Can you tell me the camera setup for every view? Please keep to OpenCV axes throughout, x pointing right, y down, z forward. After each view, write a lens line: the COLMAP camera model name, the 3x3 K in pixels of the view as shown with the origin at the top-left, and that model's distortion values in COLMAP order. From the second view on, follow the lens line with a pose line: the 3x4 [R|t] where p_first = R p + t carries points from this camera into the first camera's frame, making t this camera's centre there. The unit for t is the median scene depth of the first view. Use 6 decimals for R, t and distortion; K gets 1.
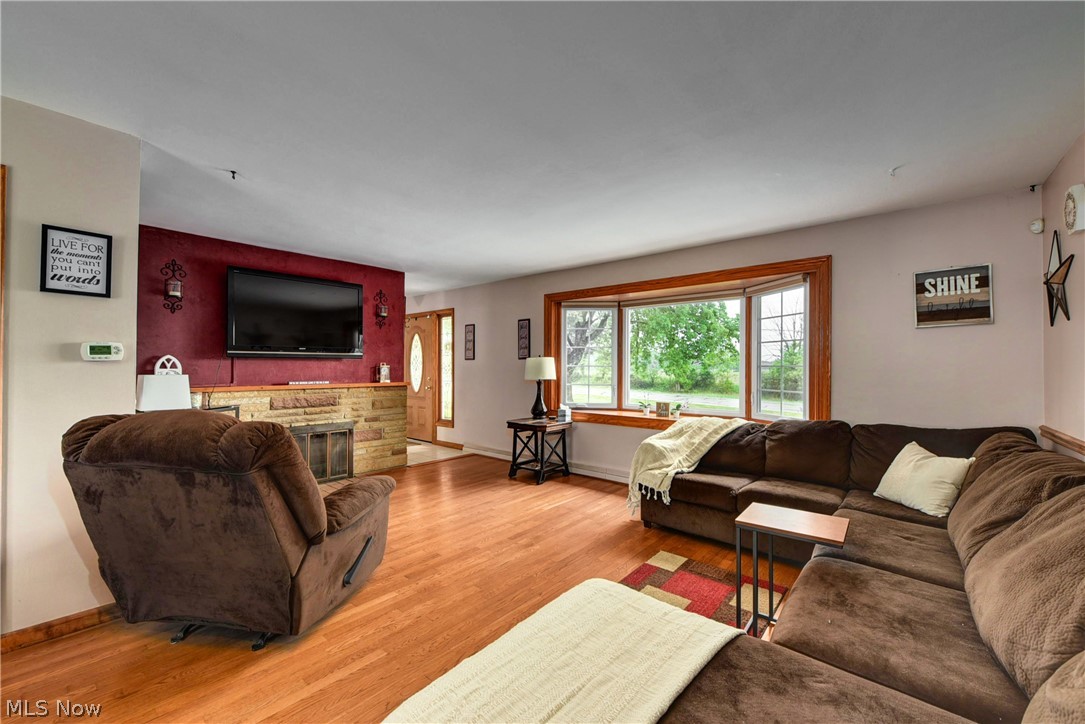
lens RADIAL K [[433.5, 0, 542.5], [0, 433.5, 362.0], [0, 0, 1]] dist [-0.010737, -0.000134]
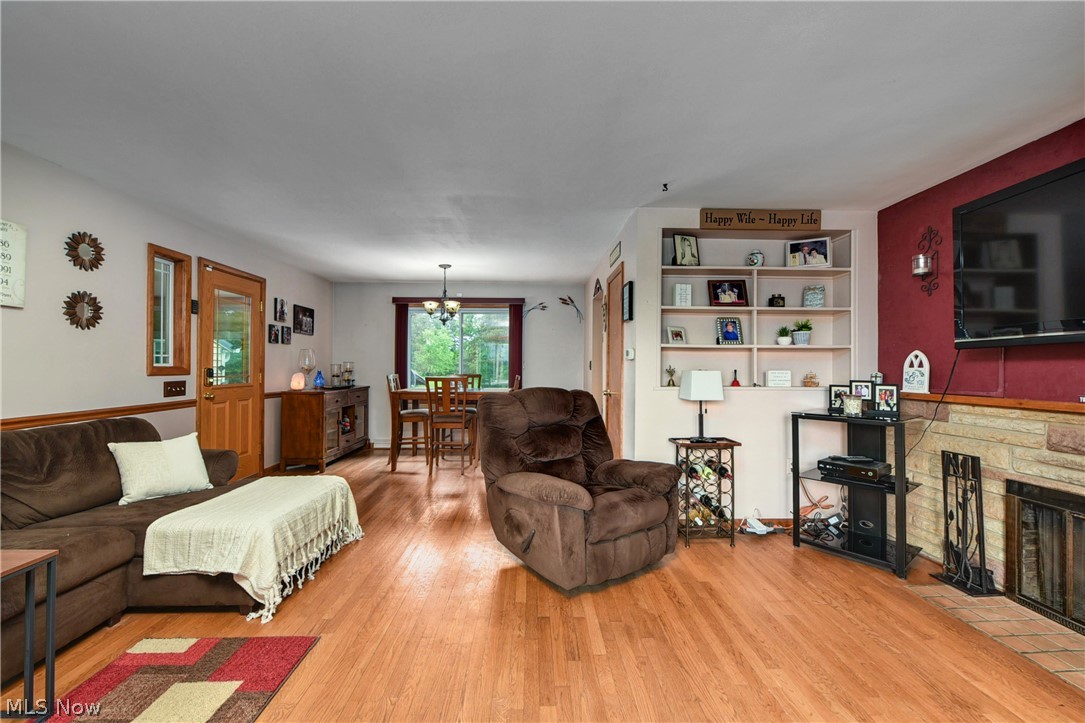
lens RADIAL K [[433.5, 0, 542.5], [0, 433.5, 361.5], [0, 0, 1]] dist [-0.010737, -0.000134]
pose [[-0.745598, -0.019562, -0.666109, 0.180612], [-0.001780, 0.999624, -0.027365, 0.028737], [0.666394, -0.019218, -0.745352, 1.215495]]
